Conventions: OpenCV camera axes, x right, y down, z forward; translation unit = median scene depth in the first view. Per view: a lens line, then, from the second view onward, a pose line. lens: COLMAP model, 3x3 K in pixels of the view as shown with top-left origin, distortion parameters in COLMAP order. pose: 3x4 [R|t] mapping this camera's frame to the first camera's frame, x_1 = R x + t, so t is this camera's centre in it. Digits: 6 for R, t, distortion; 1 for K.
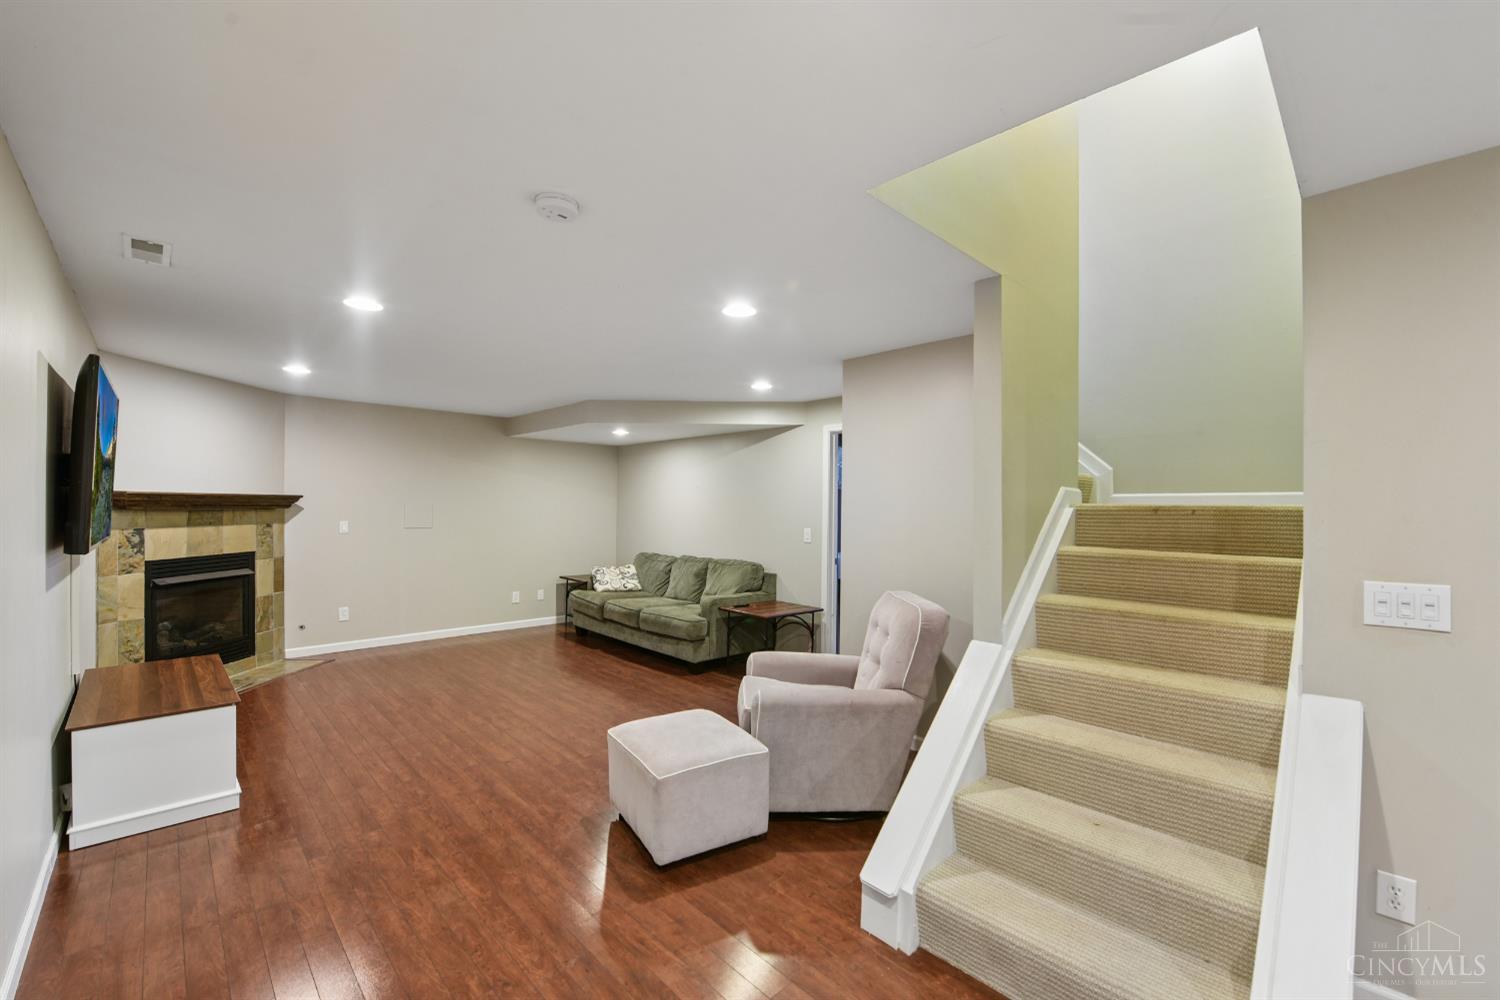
lens RADIAL K [[613.1, 0, 745.5], [0, 613.1, 501.2], [0, 0, 1]] dist [-0.002410, -0.000201]
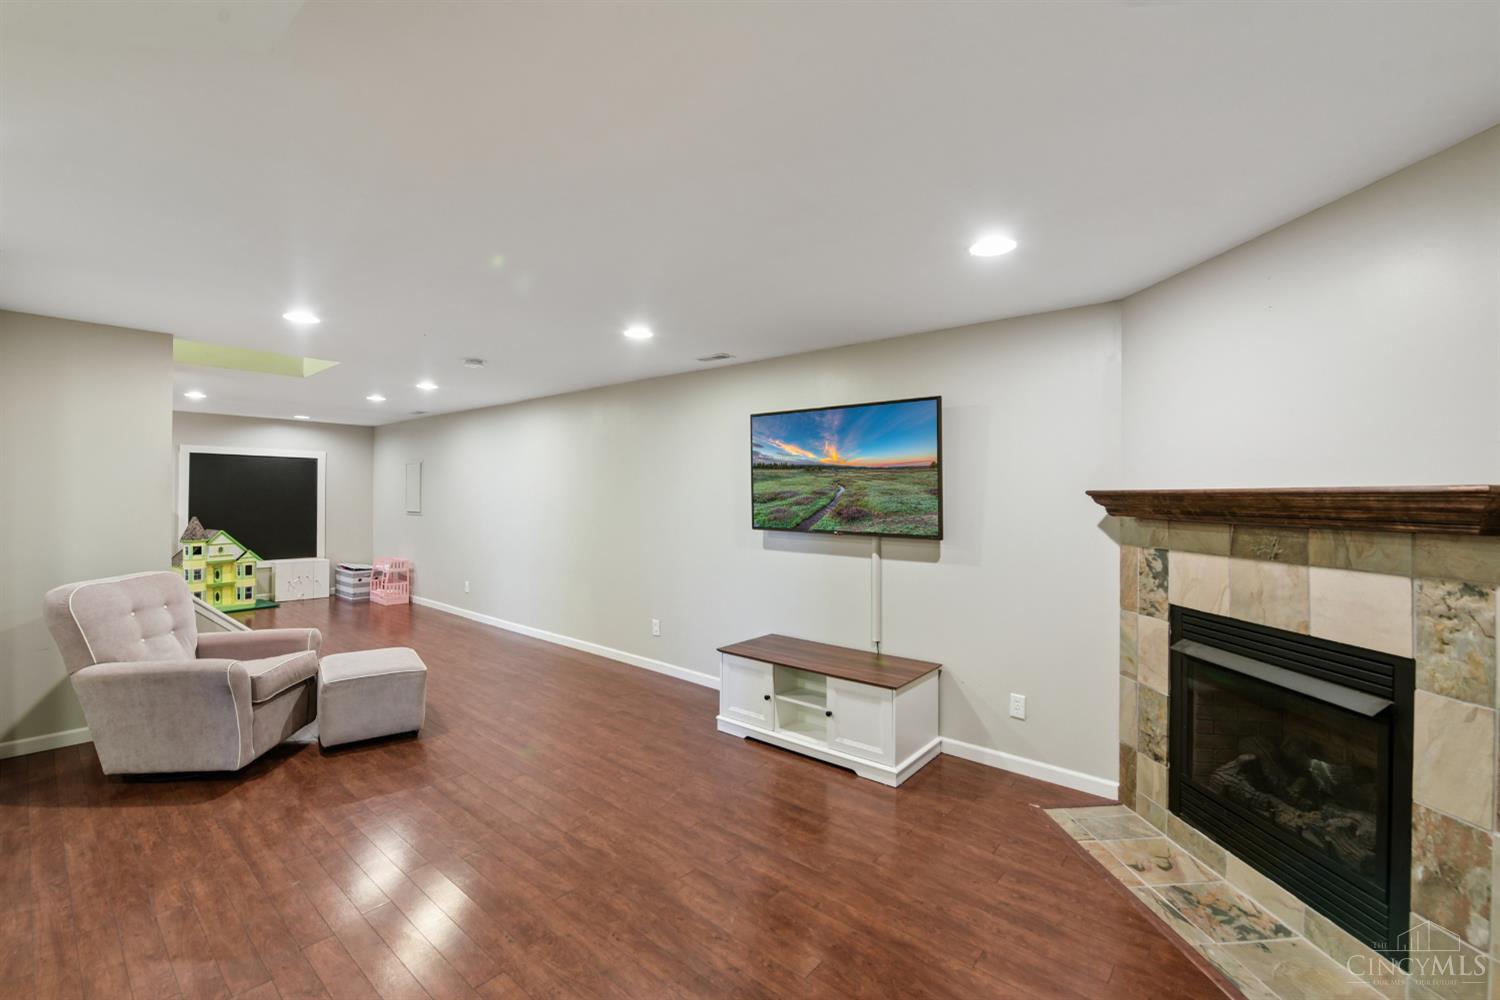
lens RADIAL K [[613.1, 0, 756.7], [0, 613.1, 500.2], [0, 0, 1]] dist [-0.002410, -0.000201]
pose [[-0.992572, -0.012908, -0.120974, -0.496335], [-0.012638, 0.999916, -0.003000, 0.001683], [0.121003, -0.001449, -0.992651, 1.557094]]
